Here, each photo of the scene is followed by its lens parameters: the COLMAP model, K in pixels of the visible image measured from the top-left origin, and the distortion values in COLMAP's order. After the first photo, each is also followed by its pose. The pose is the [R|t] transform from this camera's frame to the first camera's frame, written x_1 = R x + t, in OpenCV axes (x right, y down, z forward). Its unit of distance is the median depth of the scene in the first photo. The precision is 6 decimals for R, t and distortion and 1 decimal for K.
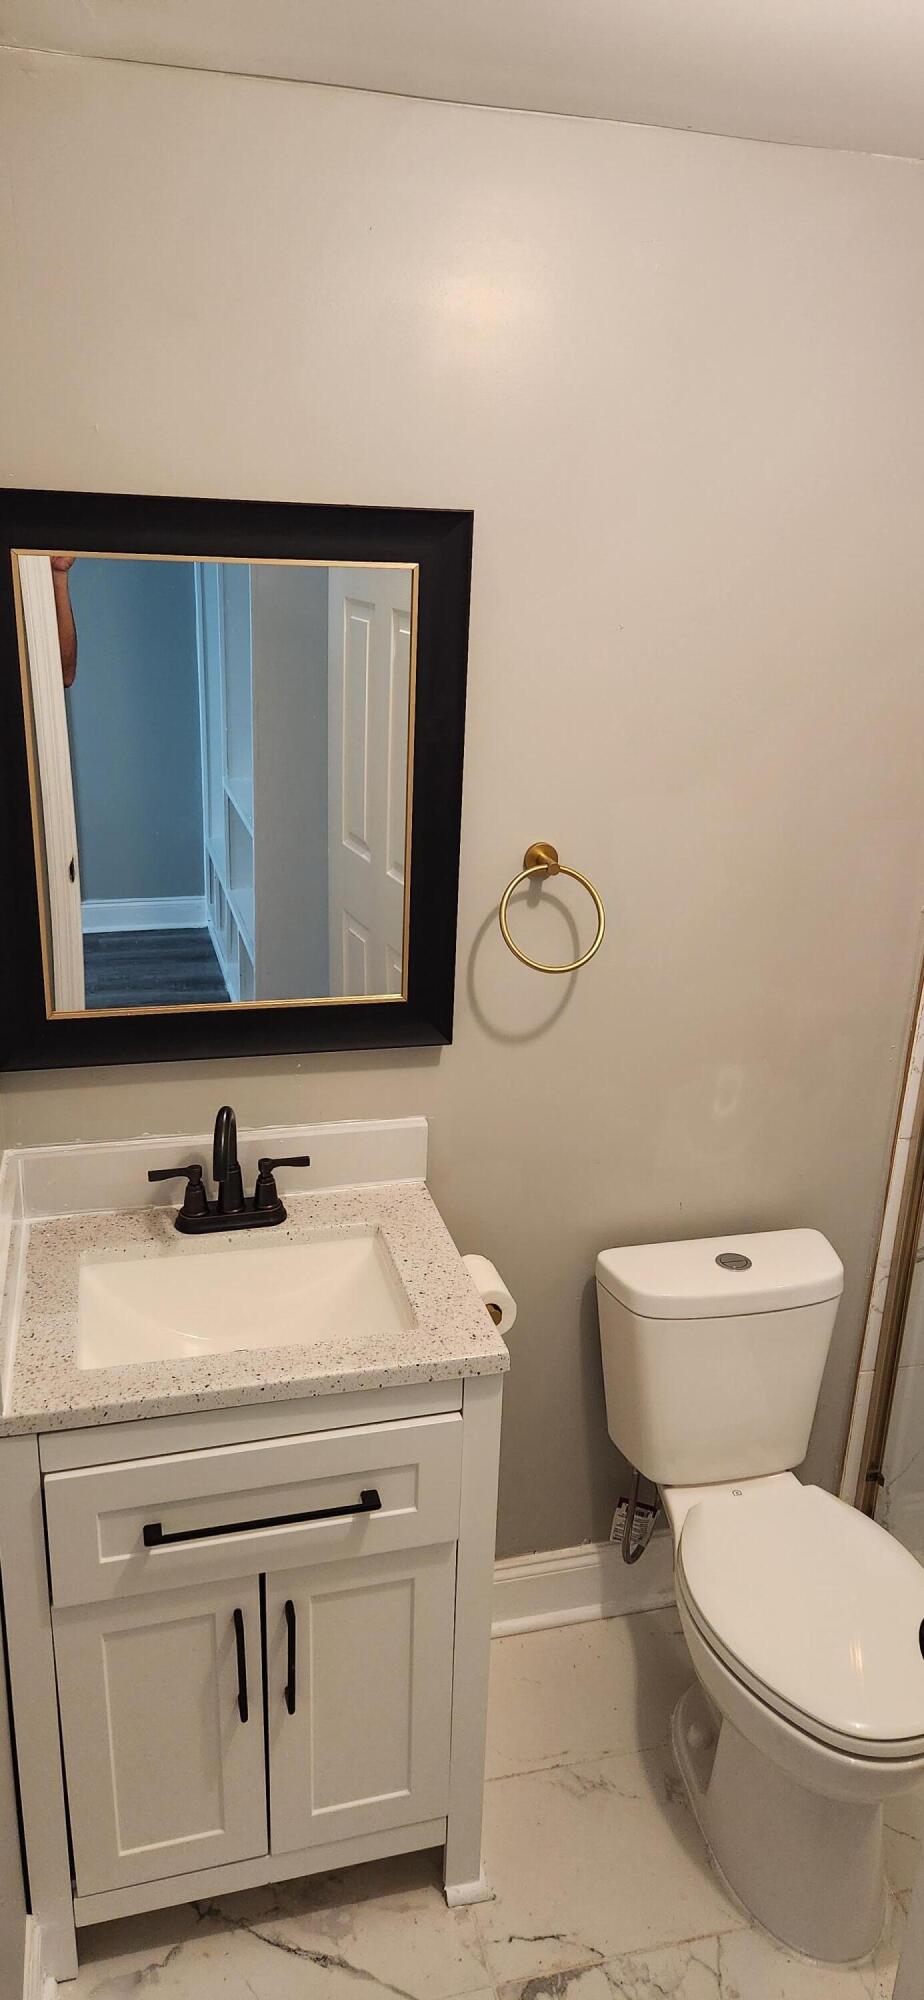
lens RADIAL K [[1323.3, 0, 454.9], [0, 1323.3, 1000.3], [0, 0, 1]] dist [0.078090, -0.081452]
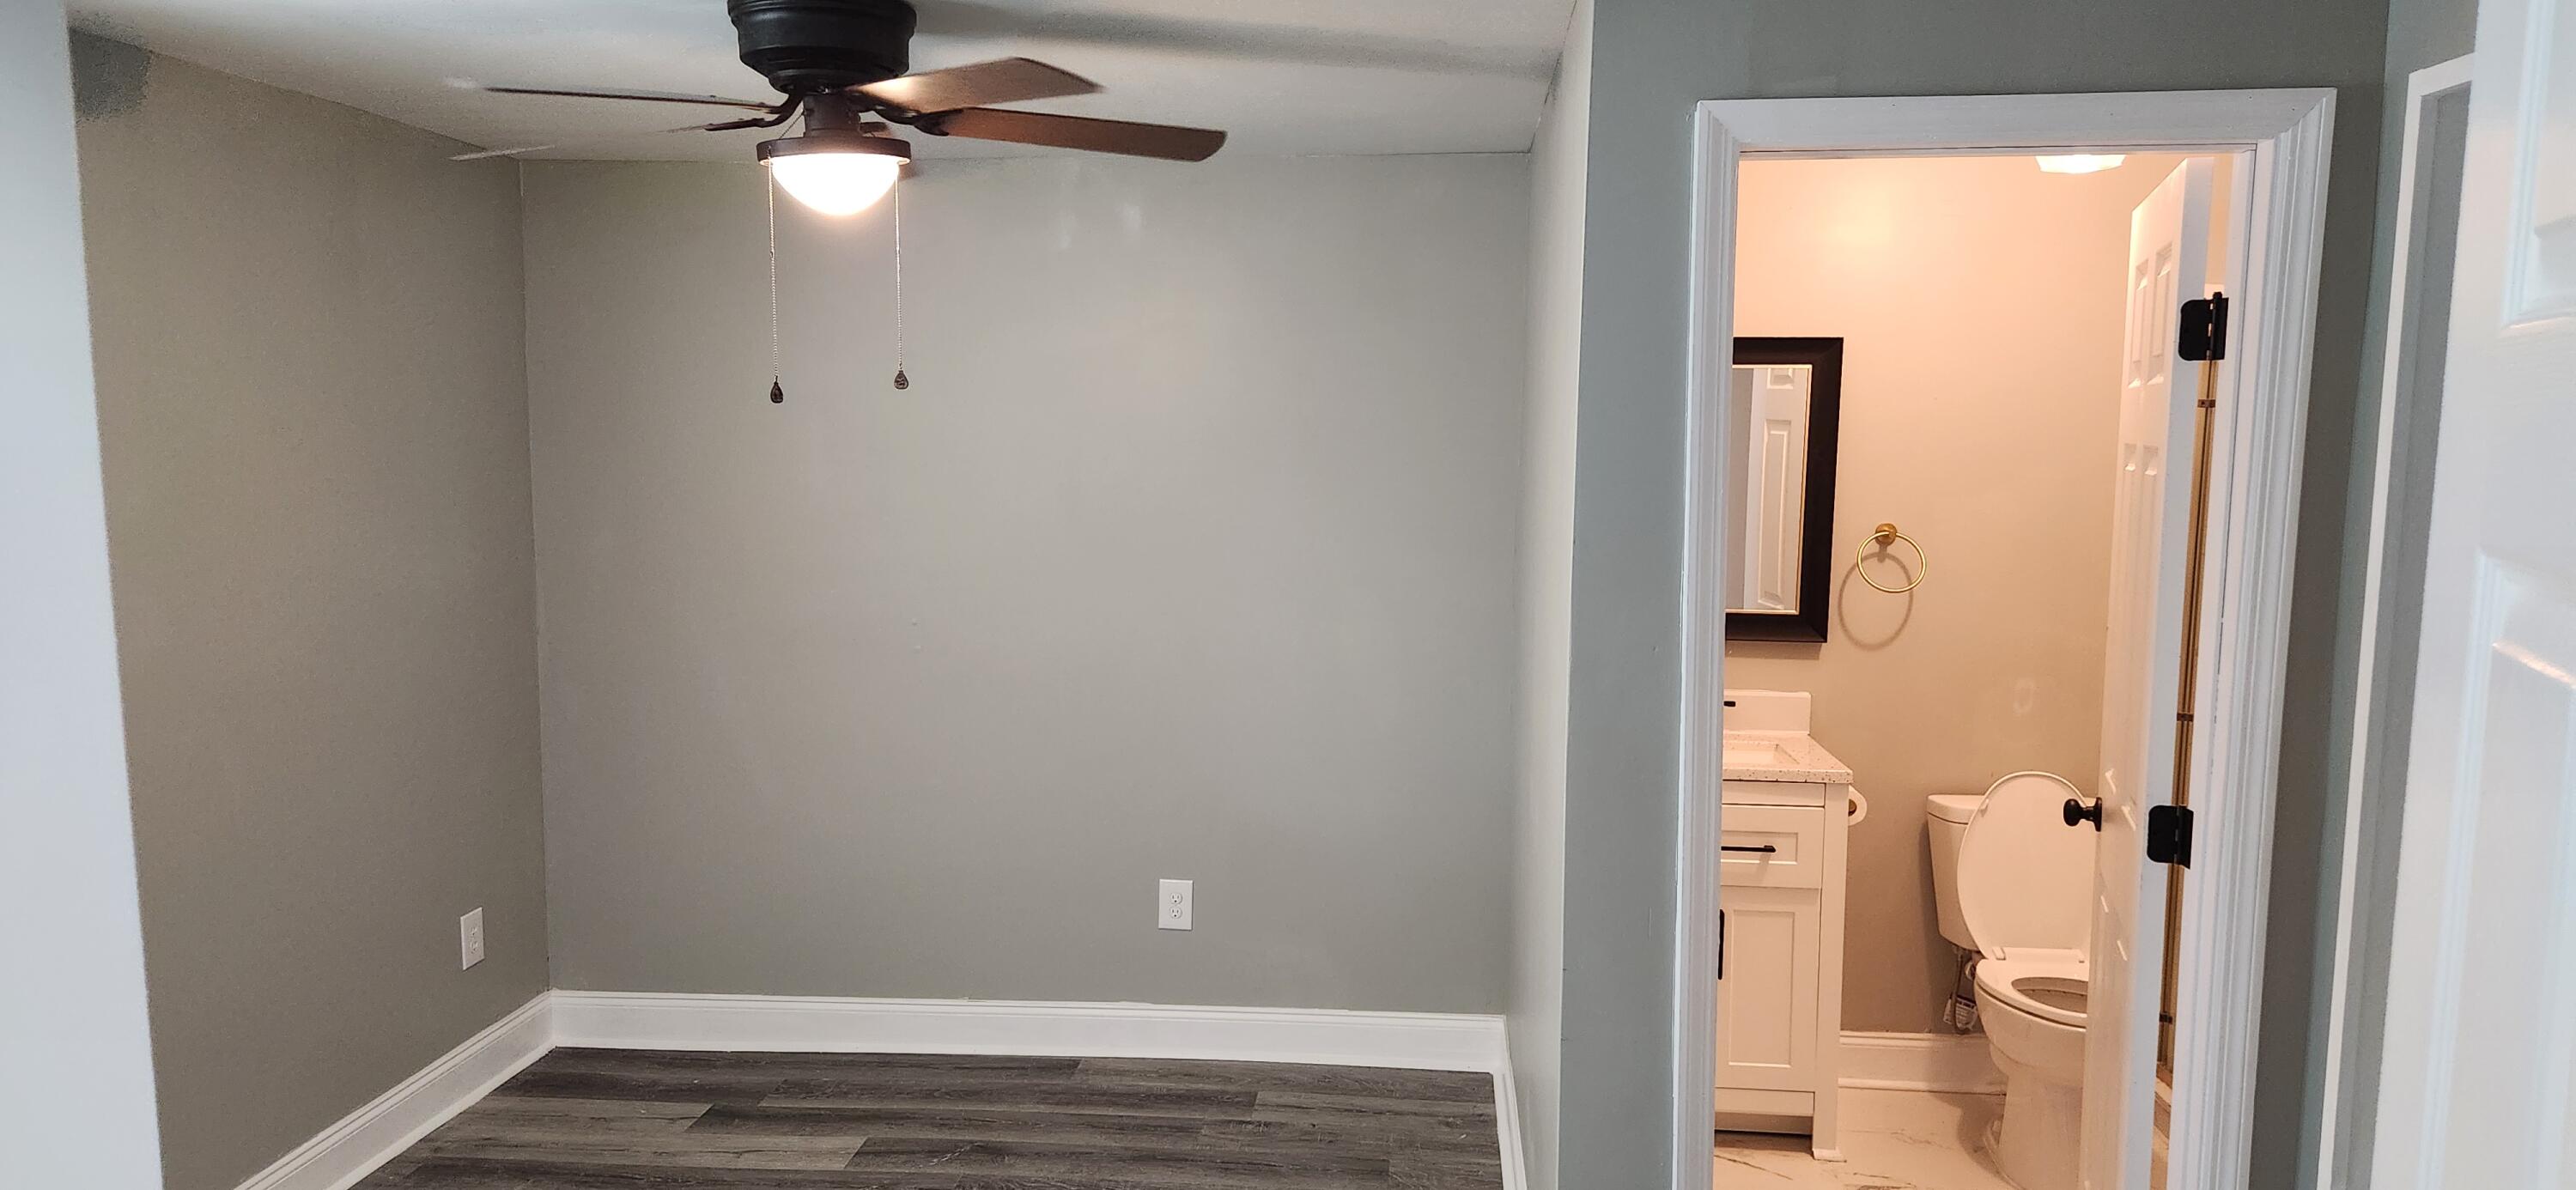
lens RADIAL K [[1704.3, 0, 1287.1], [0, 1704.3, 603.5], [0, 0, 1]] dist [0.078090, -0.081452]
pose [[0.942034, 0.012252, -0.335294, 0.080193], [-0.088796, 0.972804, -0.213932, 0.499968], [0.323555, 0.231304, 0.917503, -1.176382]]
